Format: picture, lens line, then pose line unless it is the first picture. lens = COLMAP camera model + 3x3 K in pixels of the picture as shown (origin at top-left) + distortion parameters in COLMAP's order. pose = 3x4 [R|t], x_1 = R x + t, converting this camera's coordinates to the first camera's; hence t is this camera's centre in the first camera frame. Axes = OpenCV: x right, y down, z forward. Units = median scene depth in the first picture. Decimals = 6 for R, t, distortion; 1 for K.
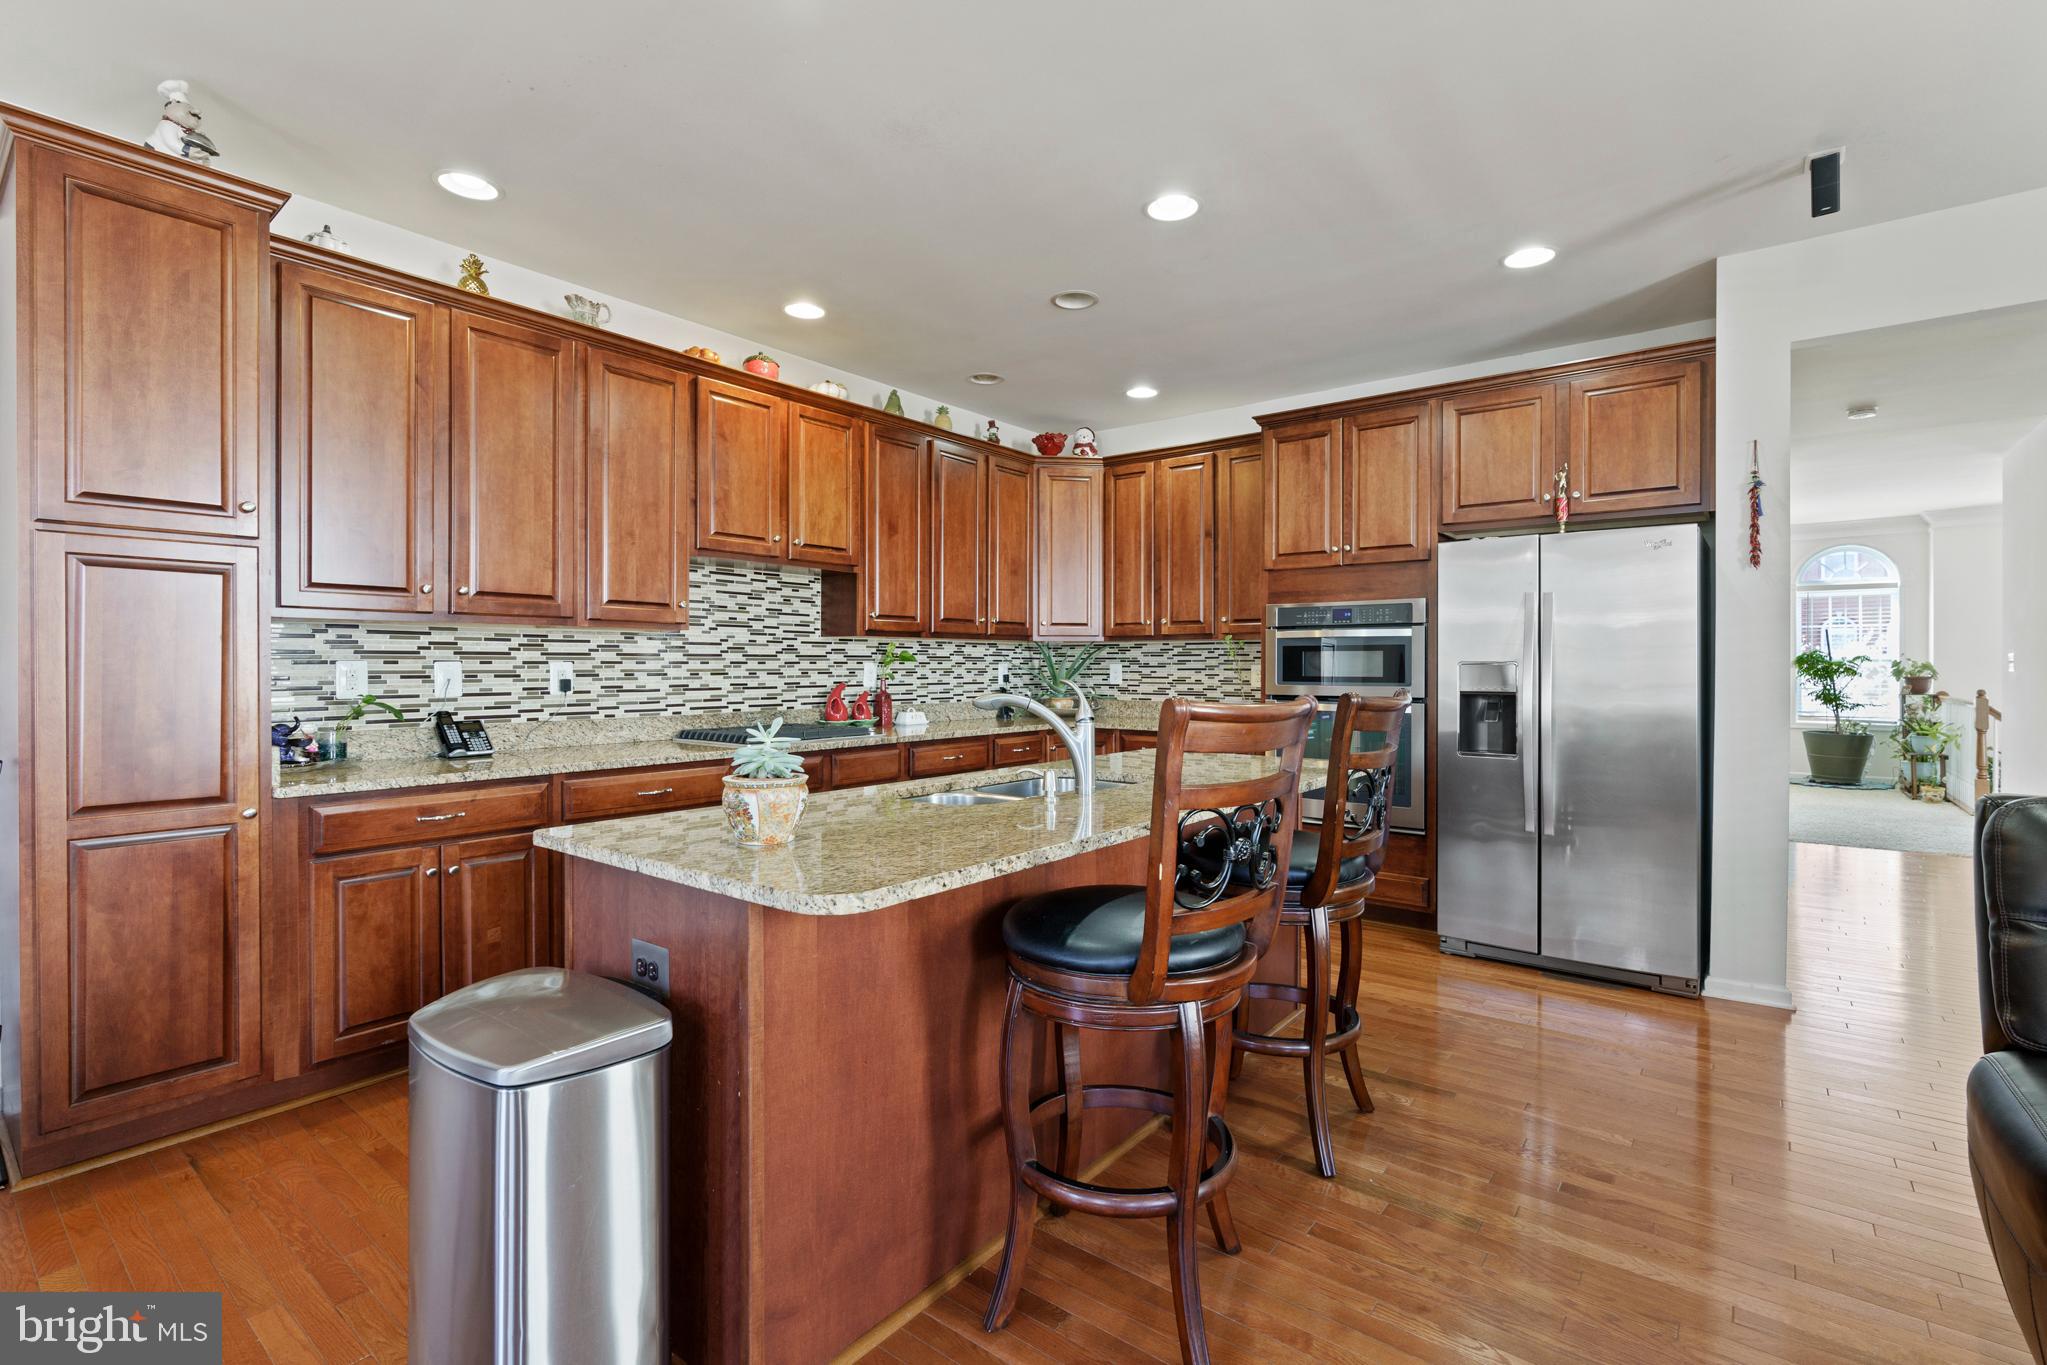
lens RADIAL K [[932.3, 0, 1024.7], [0, 932.3, 669.0], [0, 0, 1]] dist [-0.003357, 0.000694]
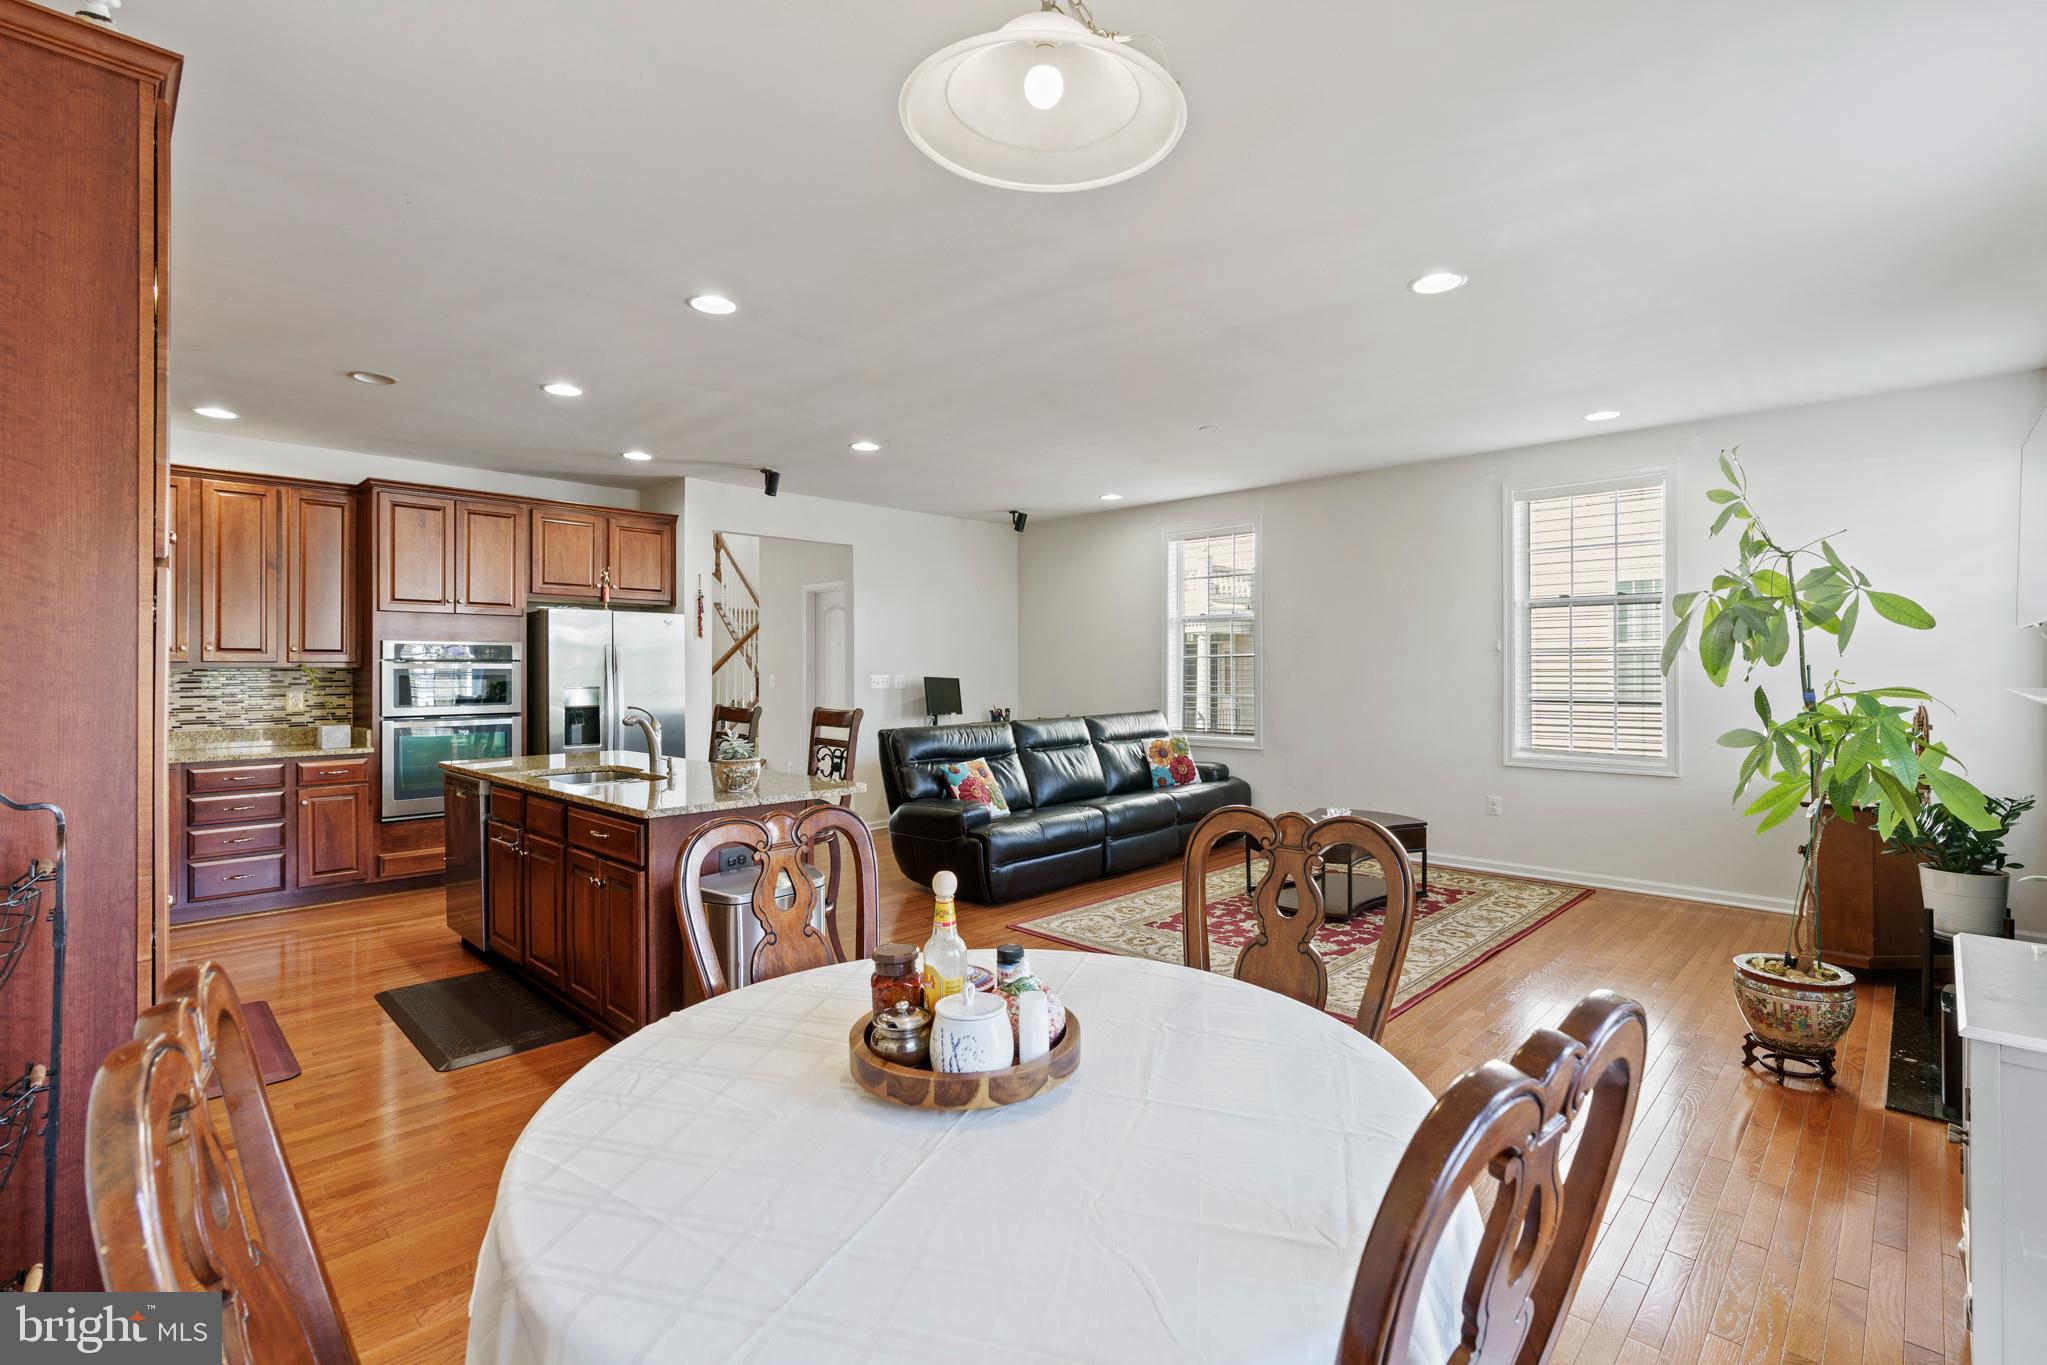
lens RADIAL K [[932.3, 0, 1032.3], [0, 932.3, 672.4], [0, 0, 1]] dist [-0.003357, 0.000694]
pose [[0.104080, -0.003766, 0.994562, -0.990373], [0.006474, 0.999974, 0.003109, -0.032162], [-0.994548, 0.006116, 0.104102, 0.074045]]
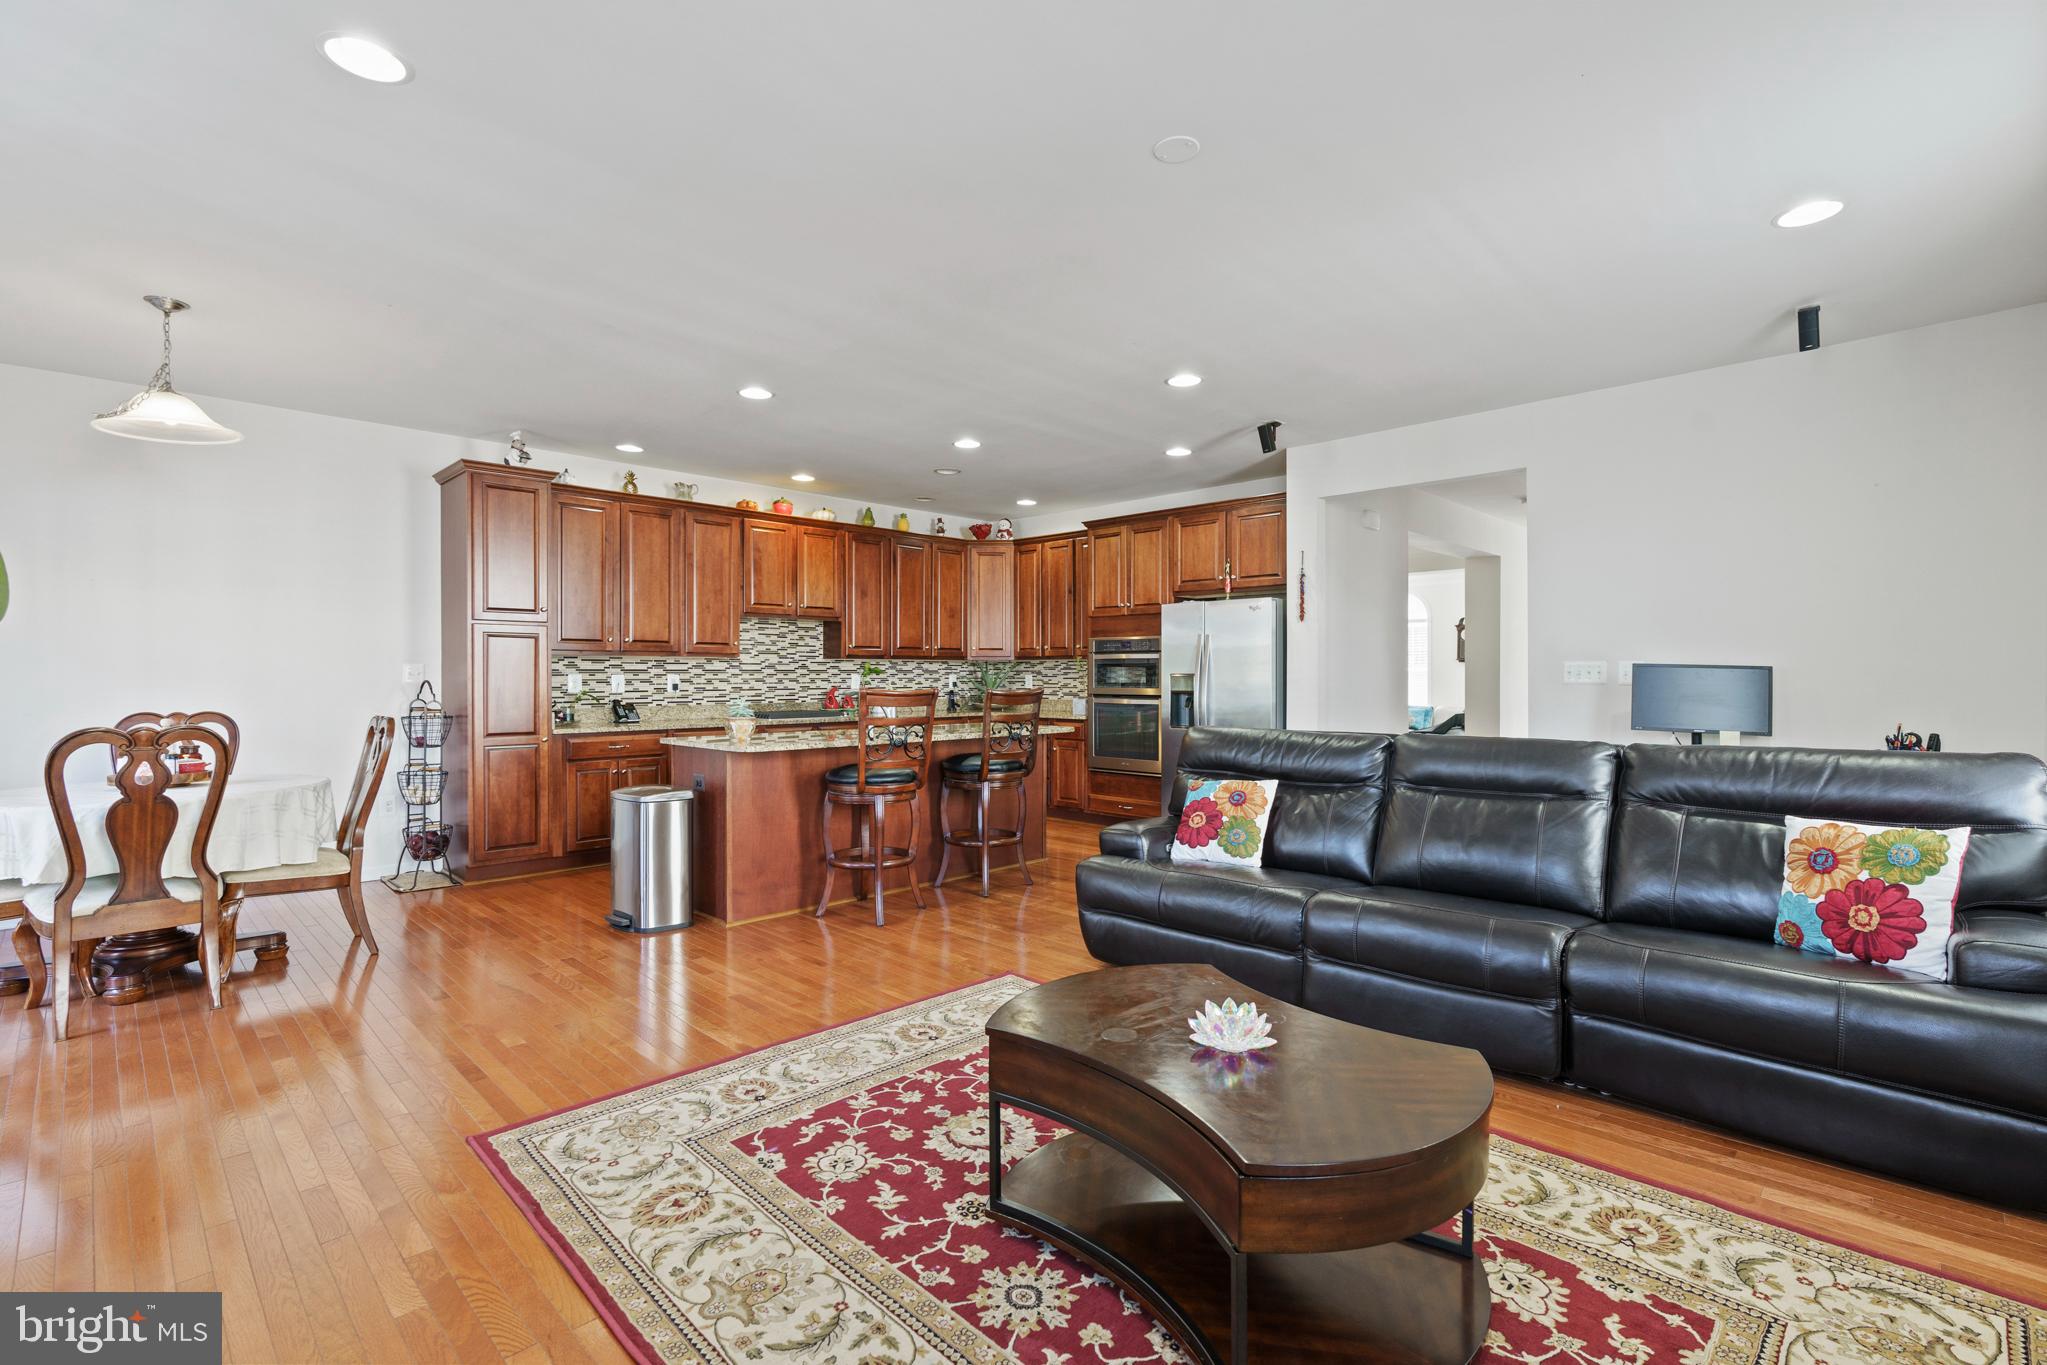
lens RADIAL K [[932.3, 0, 1028.4], [0, 932.3, 681.9], [0, 0, 1]] dist [-0.003357, 0.000694]
pose [[0.994207, -0.000712, -0.107482, 0.395612], [0.001112, 0.999993, 0.003664, 0.001047], [0.107479, -0.003762, 0.994200, -0.752174]]
